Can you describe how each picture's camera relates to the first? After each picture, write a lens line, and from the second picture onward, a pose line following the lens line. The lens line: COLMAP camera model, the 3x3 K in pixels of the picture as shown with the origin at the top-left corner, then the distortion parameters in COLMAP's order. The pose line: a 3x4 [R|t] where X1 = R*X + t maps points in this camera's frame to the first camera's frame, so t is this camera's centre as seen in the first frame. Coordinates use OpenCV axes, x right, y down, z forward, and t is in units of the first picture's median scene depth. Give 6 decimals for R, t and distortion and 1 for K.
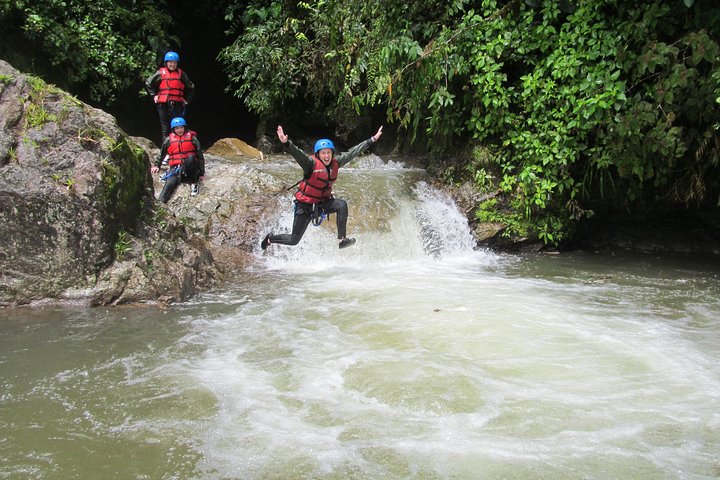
lens RADIAL K [[654.7, 0, 359.5], [0, 654.7, 209.5], [0, 0, 1]] dist [-0.028452, -0.049458]
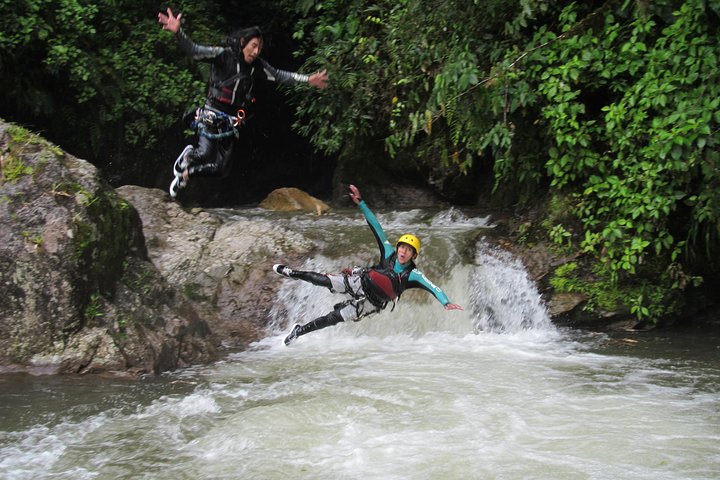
lens RADIAL K [[907.5, 0, 353.6], [0, 907.5, 232.9], [0, 0, 1]] dist [-0.121330, 0.000000]
pose [[0.983875, -0.004295, -0.178807, 0.143253], [-0.005661, 0.998463, -0.055130, 0.009719], [0.178769, 0.055254, 0.982338, -0.111844]]
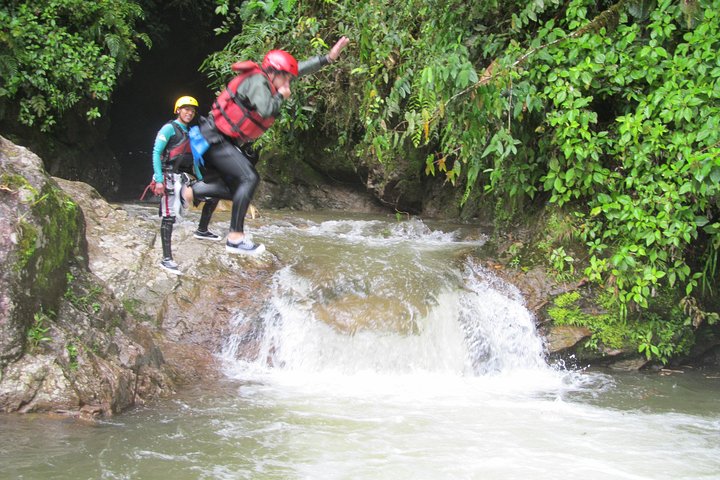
lens RADIAL K [[1012.5, 0, 354.7], [0, 1012.5, 209.7], [0, 0, 1]] dist [-0.153511, 0.000000]
pose [[0.997195, 0.038137, -0.064409, 0.039782], [-0.043446, 0.995591, -0.083131, -0.004107], [0.060955, 0.085696, 0.994455, -0.072342]]
